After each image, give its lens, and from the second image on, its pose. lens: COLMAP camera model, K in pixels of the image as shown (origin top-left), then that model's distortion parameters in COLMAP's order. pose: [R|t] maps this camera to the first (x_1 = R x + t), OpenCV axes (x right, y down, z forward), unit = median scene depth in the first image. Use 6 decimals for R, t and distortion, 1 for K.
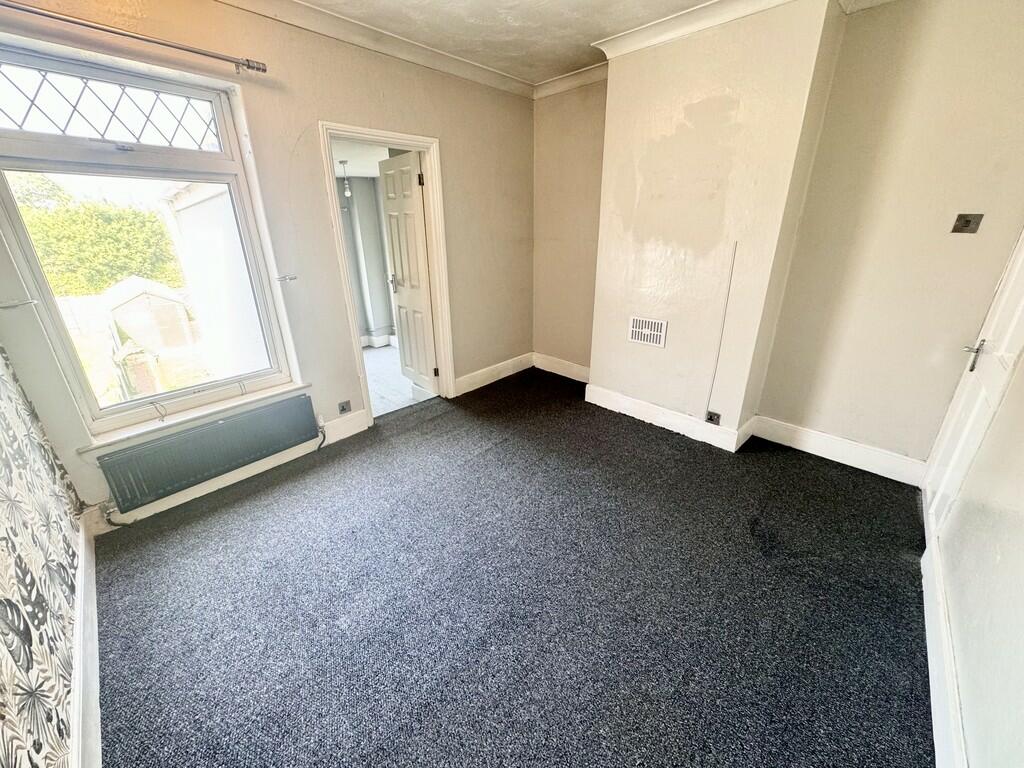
lens RADIAL K [[408.6, 0, 515.5], [0, 408.6, 384.6], [0, 0, 1]] dist [-0.004179, 0.001054]
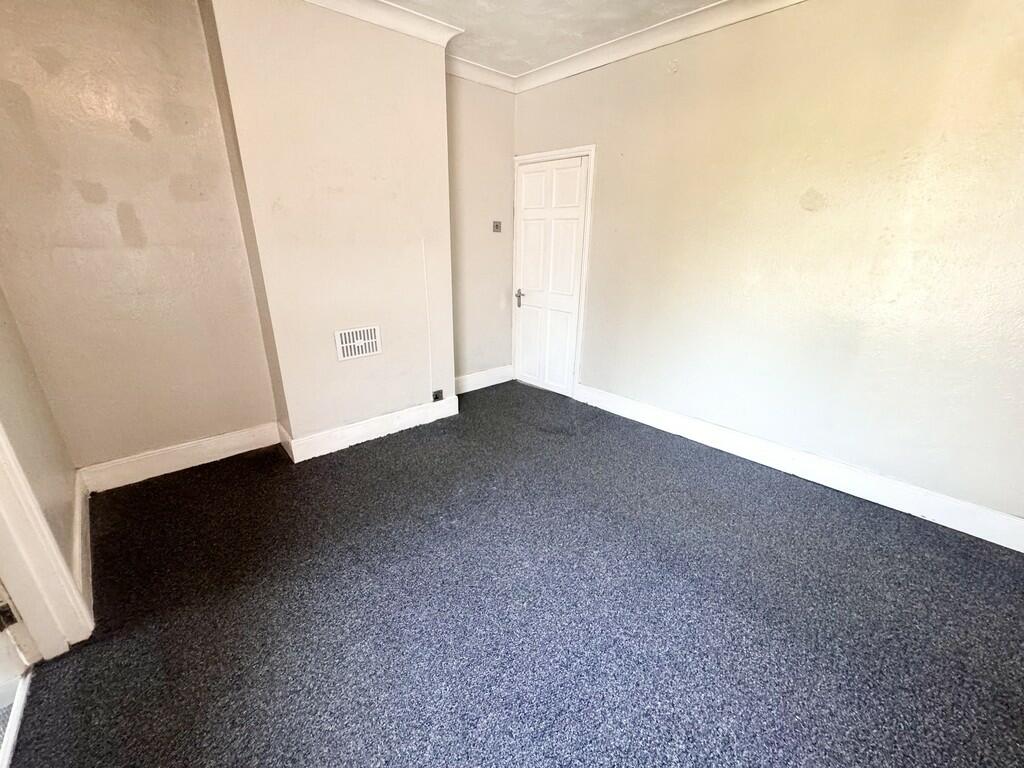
lens RADIAL K [[408.6, 0, 513.8], [0, 408.6, 381.7], [0, 0, 1]] dist [-0.004179, 0.001054]
pose [[0.075803, -0.336667, 0.938568, -0.509988], [0.351618, 0.889835, 0.290789, -0.193534], [-0.933070, 0.307974, 0.185830, 0.545669]]
